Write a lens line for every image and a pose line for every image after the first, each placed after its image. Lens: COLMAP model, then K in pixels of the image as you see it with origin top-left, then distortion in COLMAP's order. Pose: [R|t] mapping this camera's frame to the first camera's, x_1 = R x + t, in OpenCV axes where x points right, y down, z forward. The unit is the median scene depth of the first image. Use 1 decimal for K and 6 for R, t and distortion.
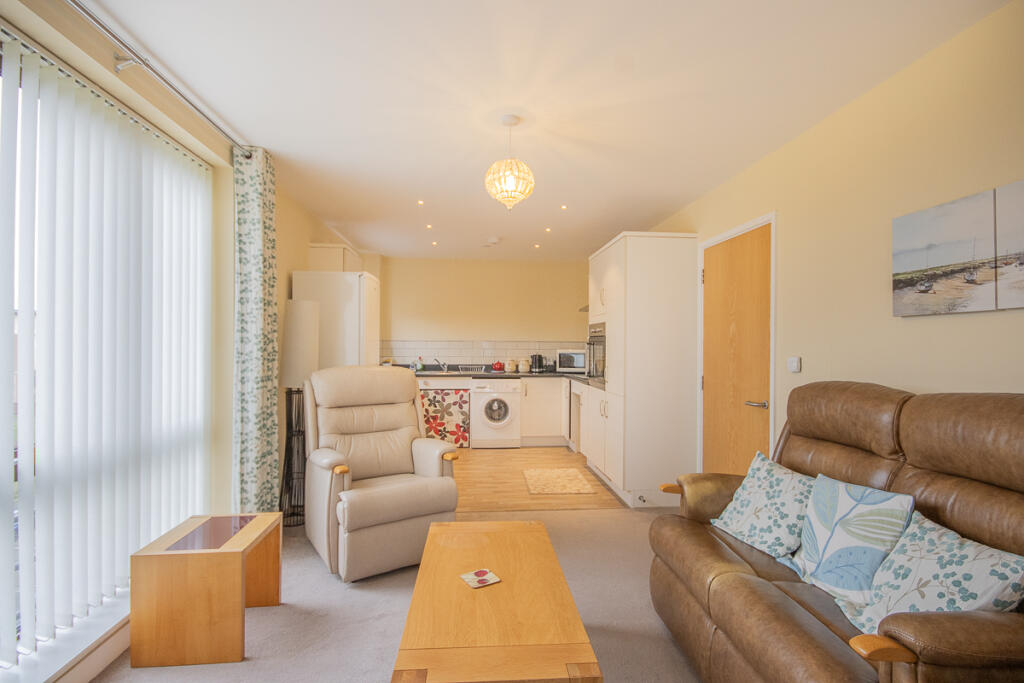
lens RADIAL K [[489.6, 0, 512.0], [0, 489.6, 343.7], [0, 0, 1]] dist [-0.006358, 0.000846]
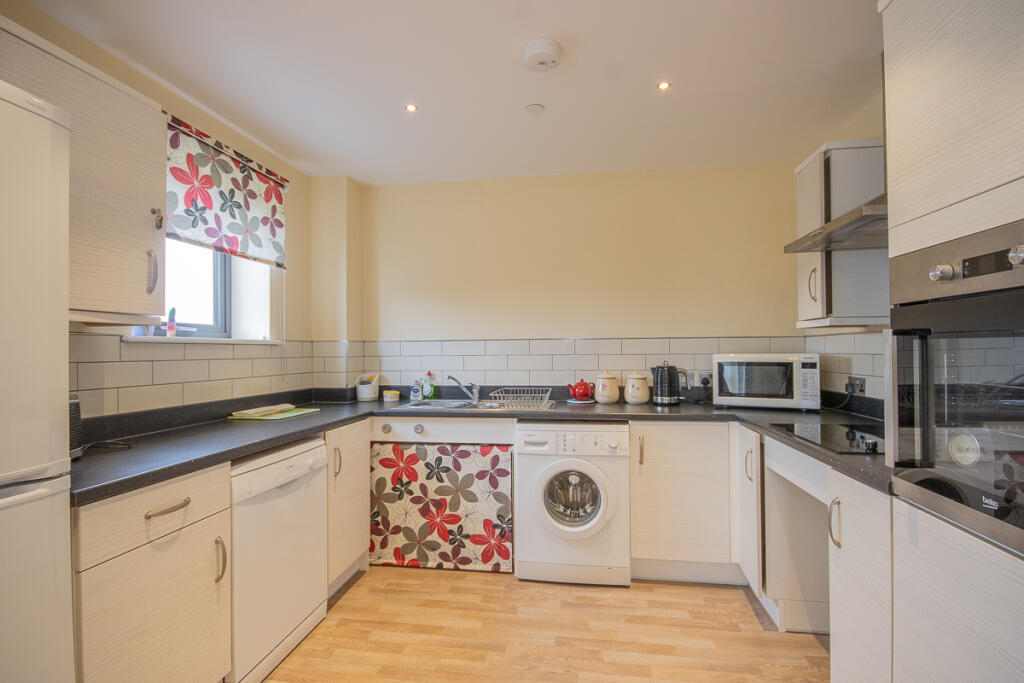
lens RADIAL K [[489.6, 0, 511.4], [0, 489.6, 344.1], [0, 0, 1]] dist [-0.006358, 0.000846]
pose [[0.972089, -0.016308, -0.234043, 0.019906], [0.015377, 0.999865, -0.005801, 0.002672], [0.234106, 0.002041, 0.972209, 0.560590]]
